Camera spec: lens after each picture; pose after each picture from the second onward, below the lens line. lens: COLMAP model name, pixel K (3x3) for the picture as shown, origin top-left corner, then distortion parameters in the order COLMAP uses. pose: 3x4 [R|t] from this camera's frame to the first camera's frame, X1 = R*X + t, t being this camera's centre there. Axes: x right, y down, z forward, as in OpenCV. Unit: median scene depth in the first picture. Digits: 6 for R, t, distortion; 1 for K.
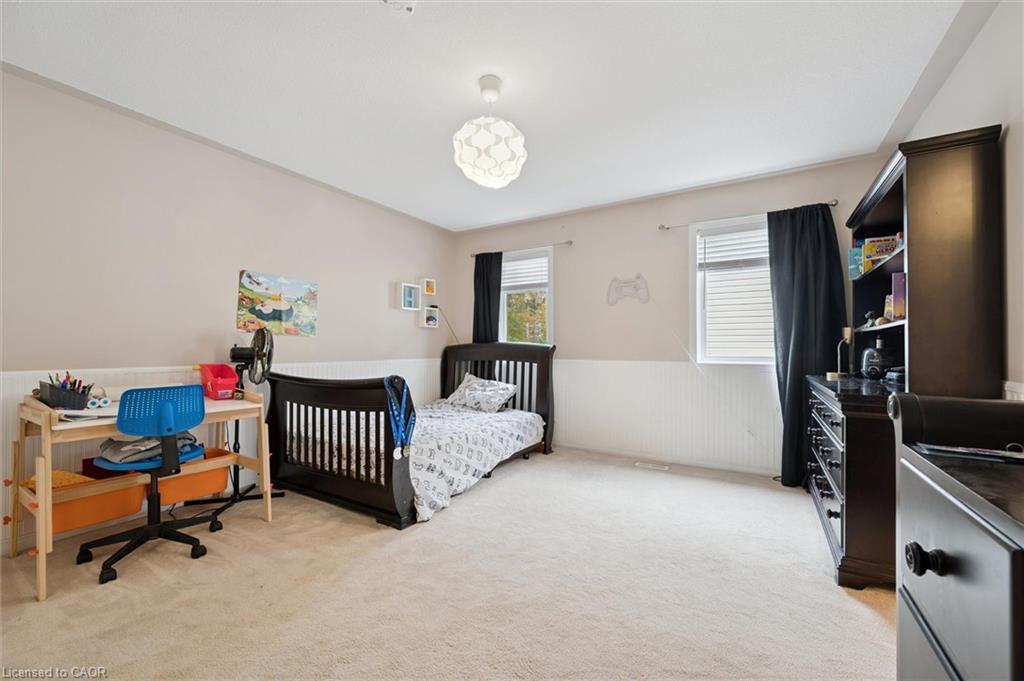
lens RADIAL K [[409.7, 0, 513.6], [0, 409.7, 347.1], [0, 0, 1]] dist [-0.003881, 0.000104]
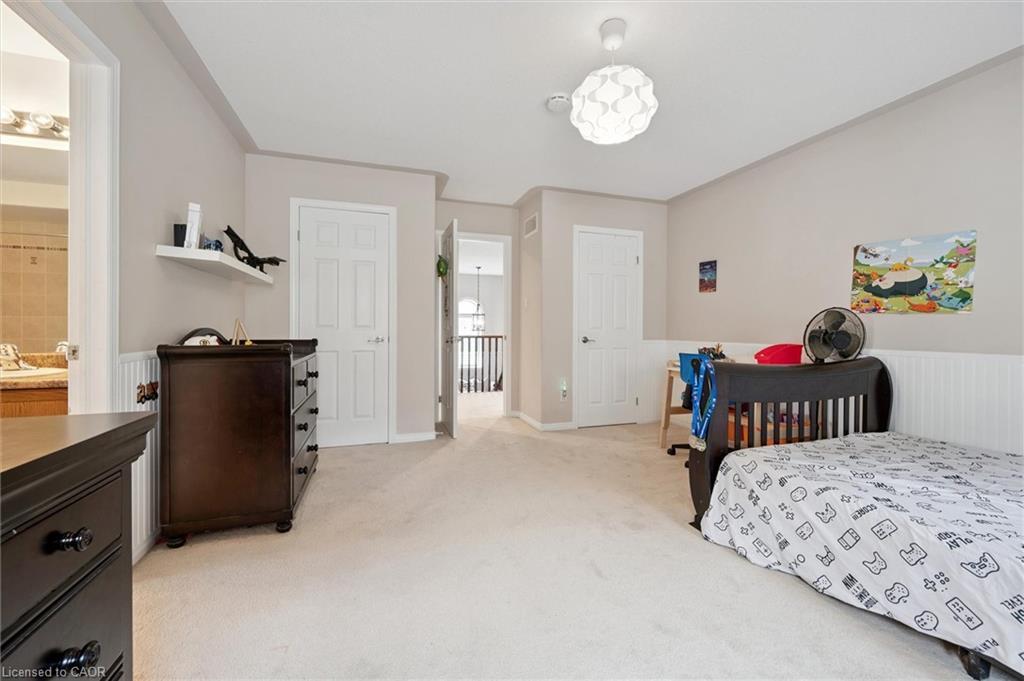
lens RADIAL K [[409.7, 0, 508.4], [0, 409.7, 331.1], [0, 0, 1]] dist [-0.003881, 0.000104]
pose [[-0.662871, 0.001656, -0.748732, 0.536611], [-0.002253, 0.999989, 0.004207, 0.002042], [0.748731, 0.004475, -0.662859, 0.994855]]
